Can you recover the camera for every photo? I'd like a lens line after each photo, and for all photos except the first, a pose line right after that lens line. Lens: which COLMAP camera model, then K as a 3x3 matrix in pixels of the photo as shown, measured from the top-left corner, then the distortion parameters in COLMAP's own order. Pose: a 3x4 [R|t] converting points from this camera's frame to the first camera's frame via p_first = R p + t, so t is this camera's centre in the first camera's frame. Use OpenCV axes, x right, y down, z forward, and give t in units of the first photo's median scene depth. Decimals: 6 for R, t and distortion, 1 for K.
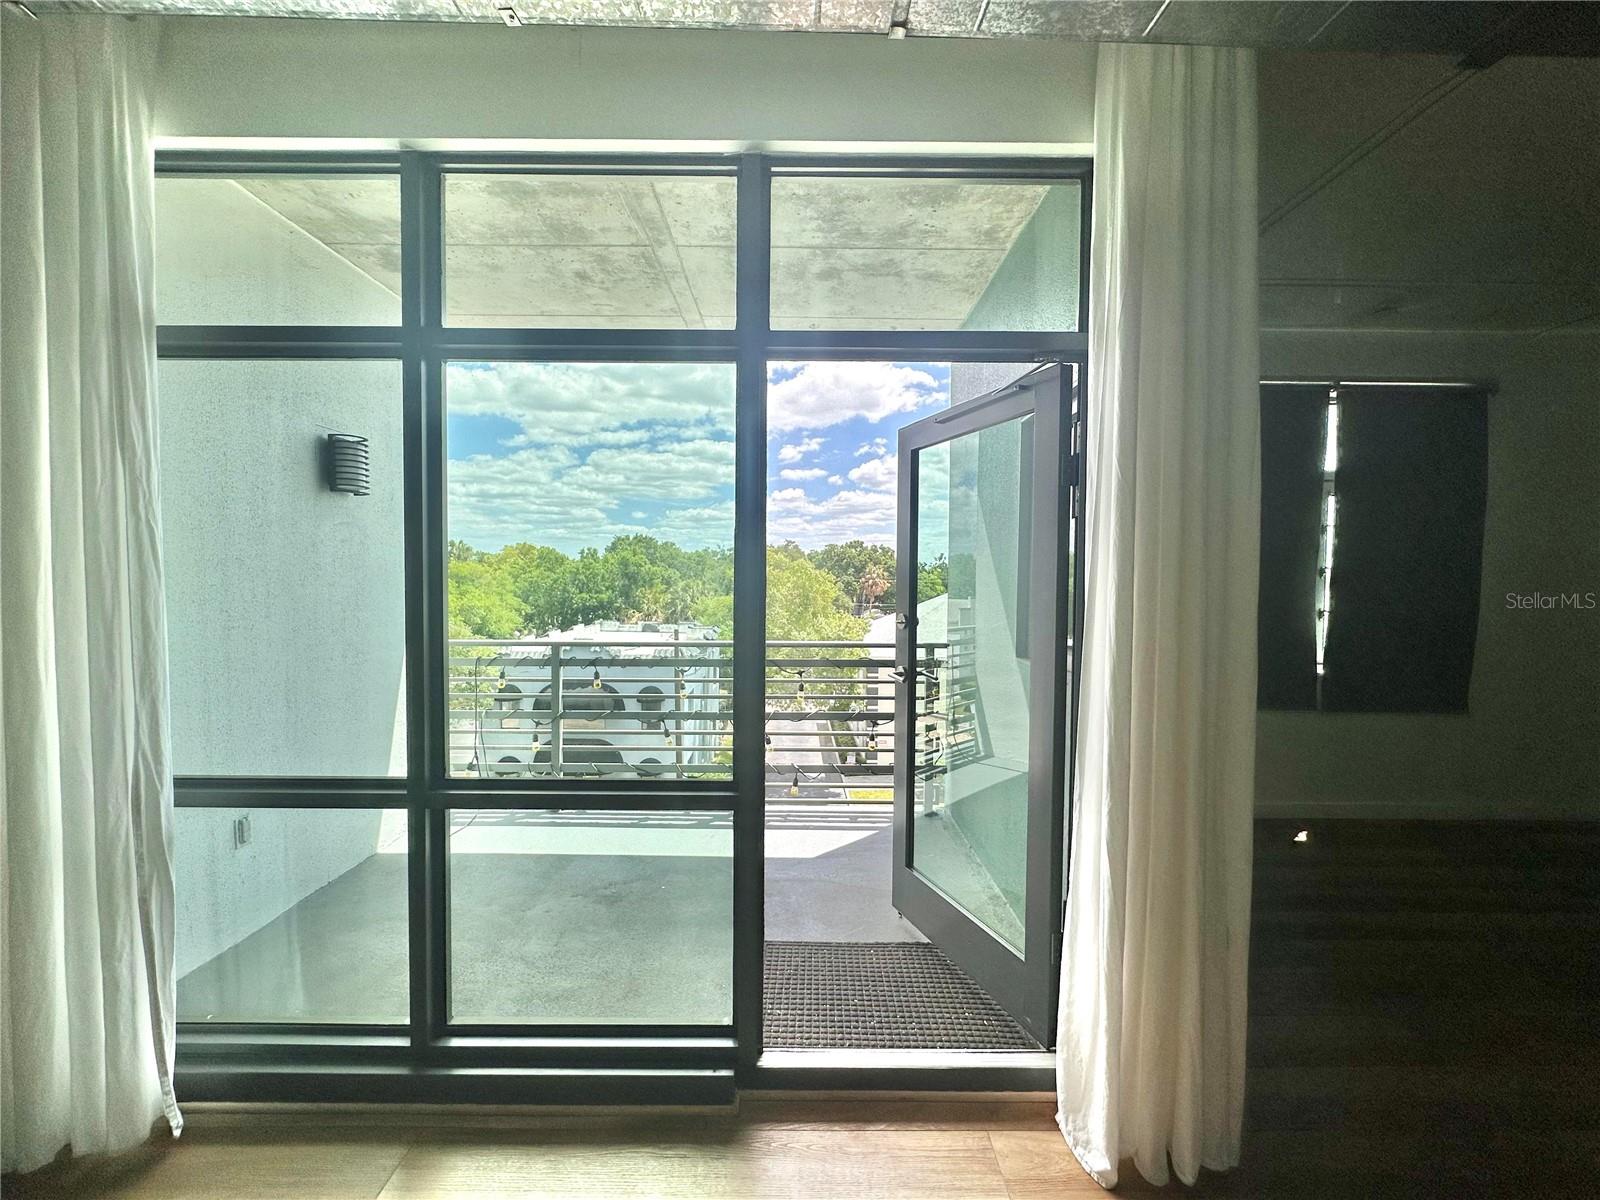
lens RADIAL K [[641.3, 0, 797.5], [0, 641.3, 598.1], [0, 0, 1]] dist [0.000030, 0.000185]
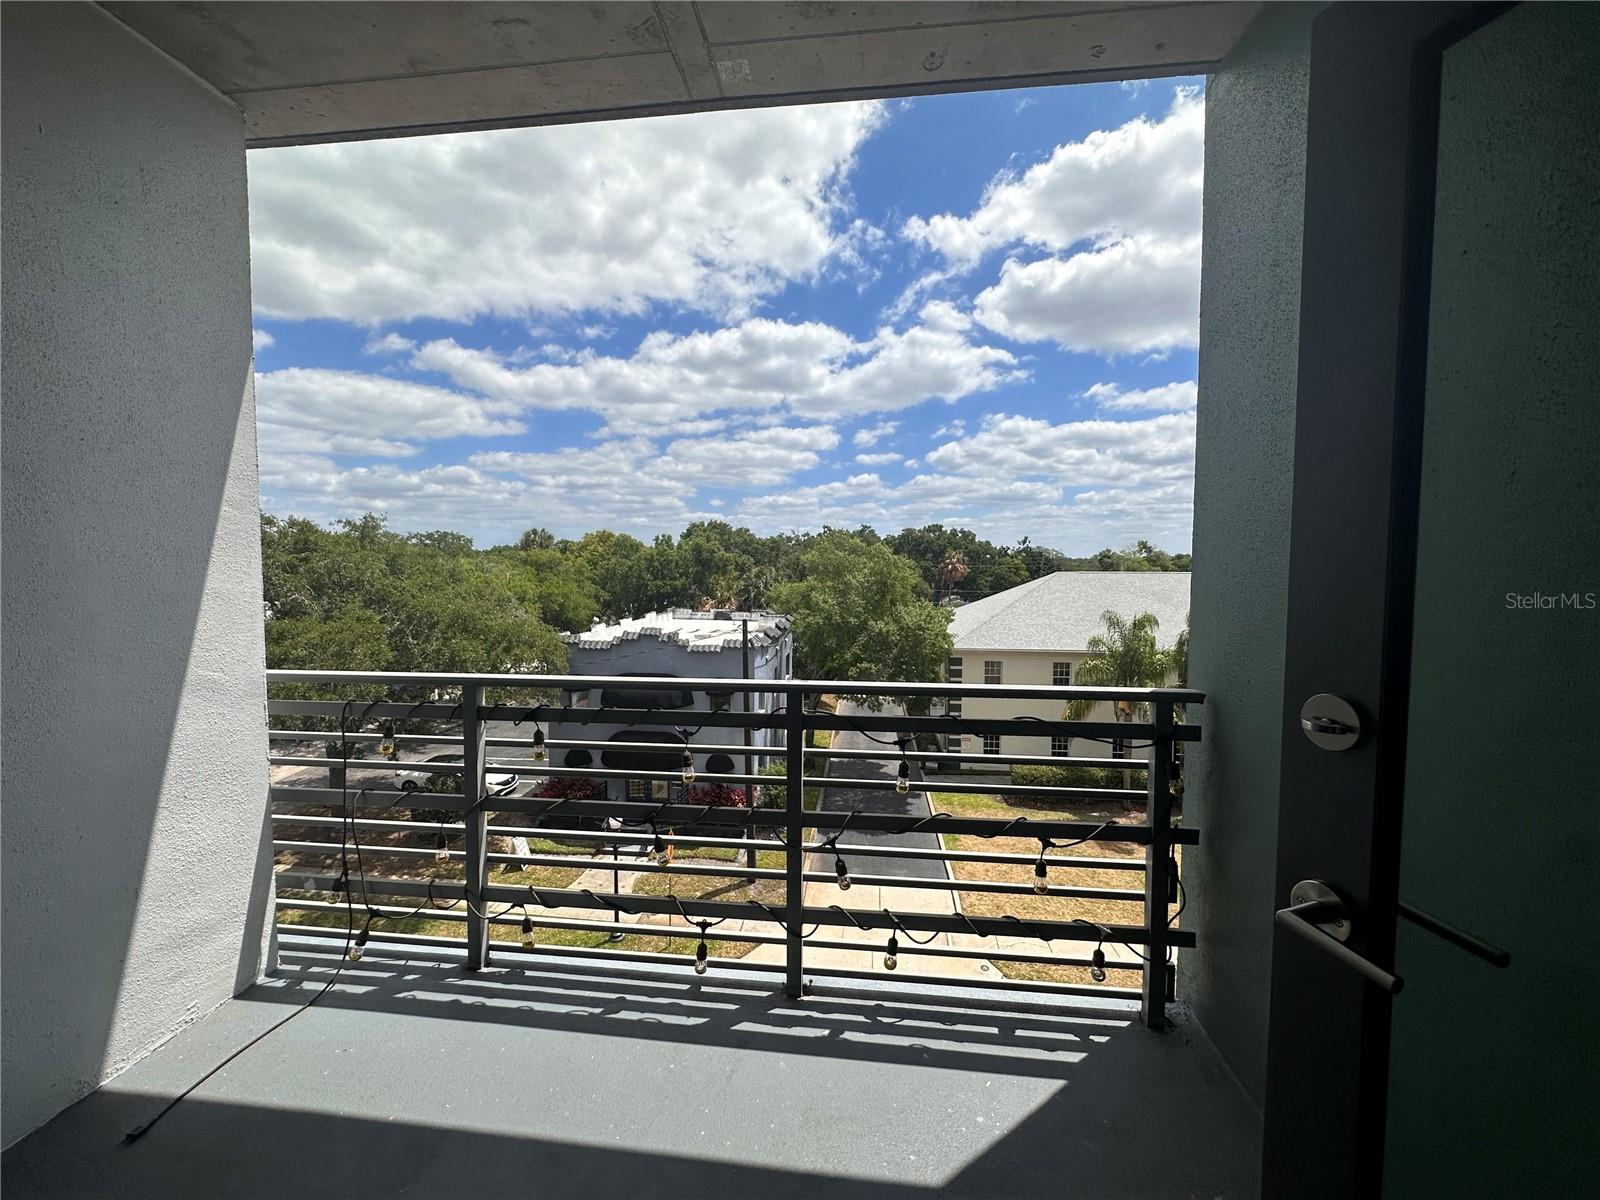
lens RADIAL K [[641.3, 0, 797.5], [0, 641.3, 598.1], [0, 0, 1]] dist [0.000030, 0.000185]
pose [[0.993202, 0.000476, -0.116405, -0.002259], [0.002092, 0.999757, 0.021944, -0.001354], [0.116387, -0.022039, 0.992959, 0.039053]]
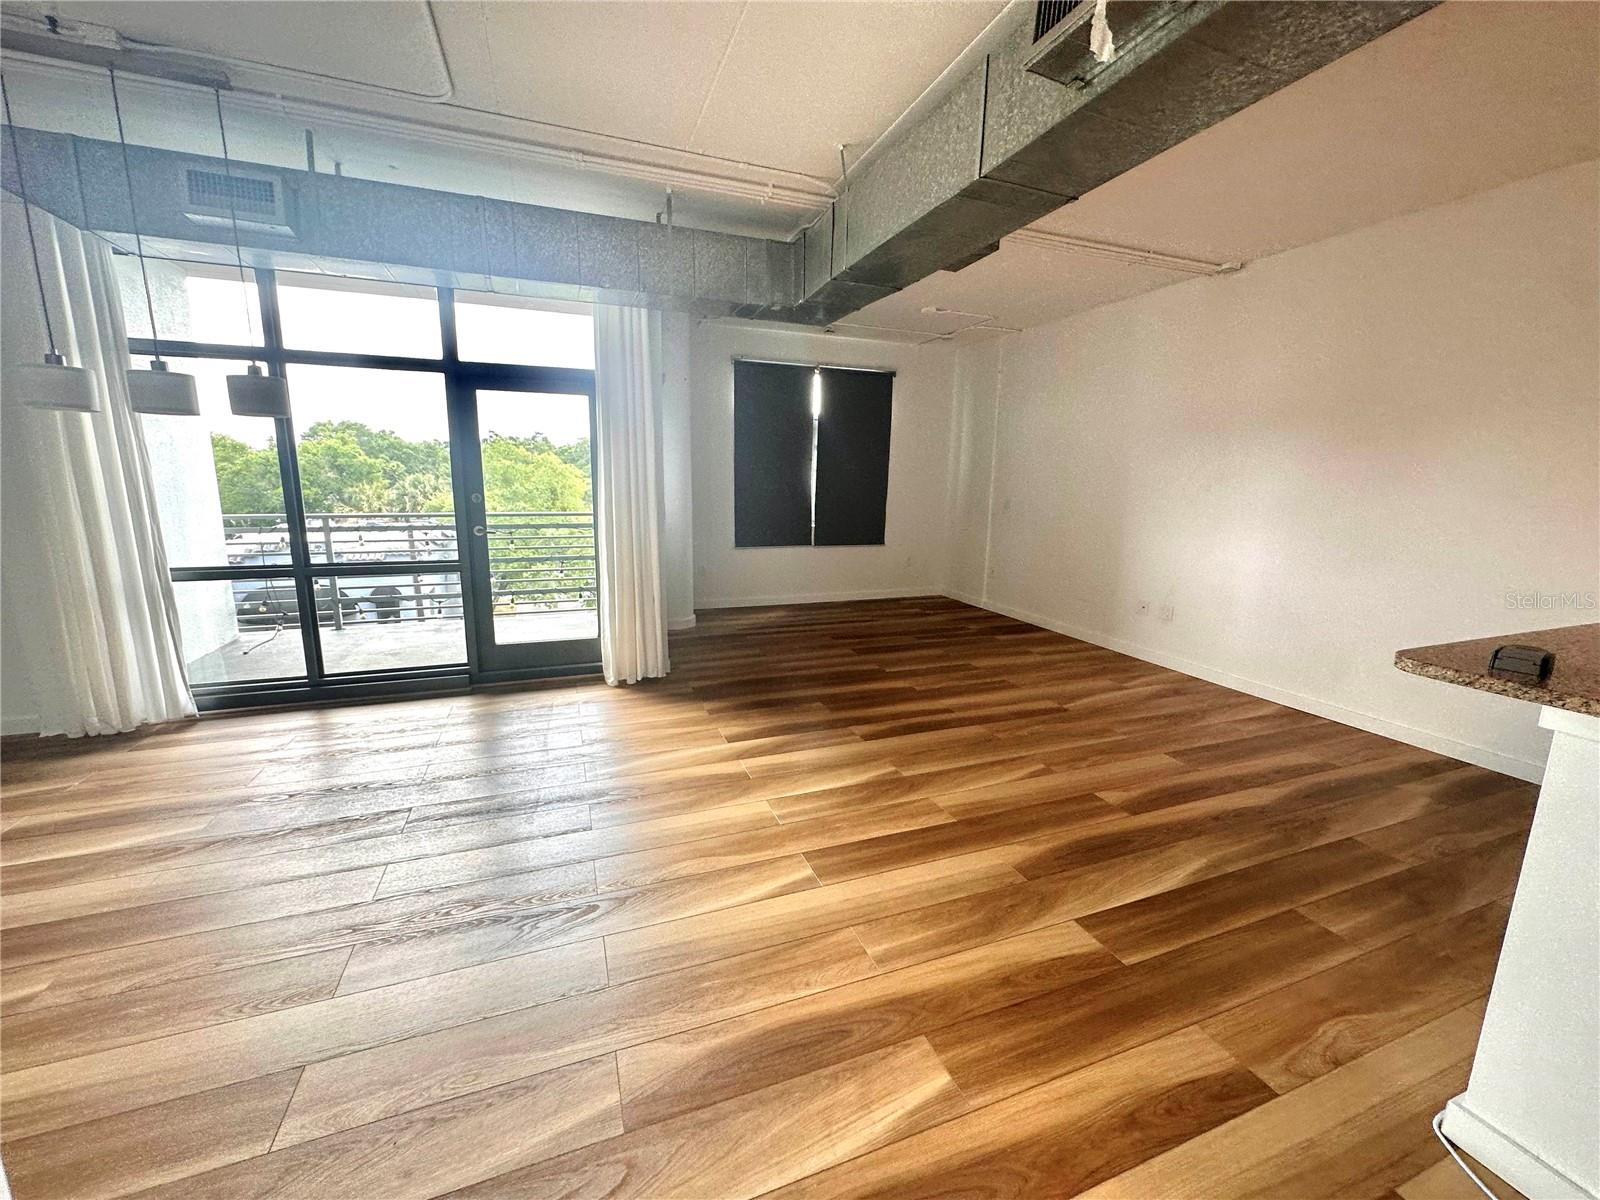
lens RADIAL K [[641.3, 0, 797.5], [0, 641.3, 598.1], [0, 0, 1]] dist [0.000030, 0.000185]
pose [[0.935944, -0.059602, 0.347068, 0.009417], [0.003442, 0.987074, 0.160228, 0.002154], [-0.352131, -0.148770, 0.924051, -0.064491]]
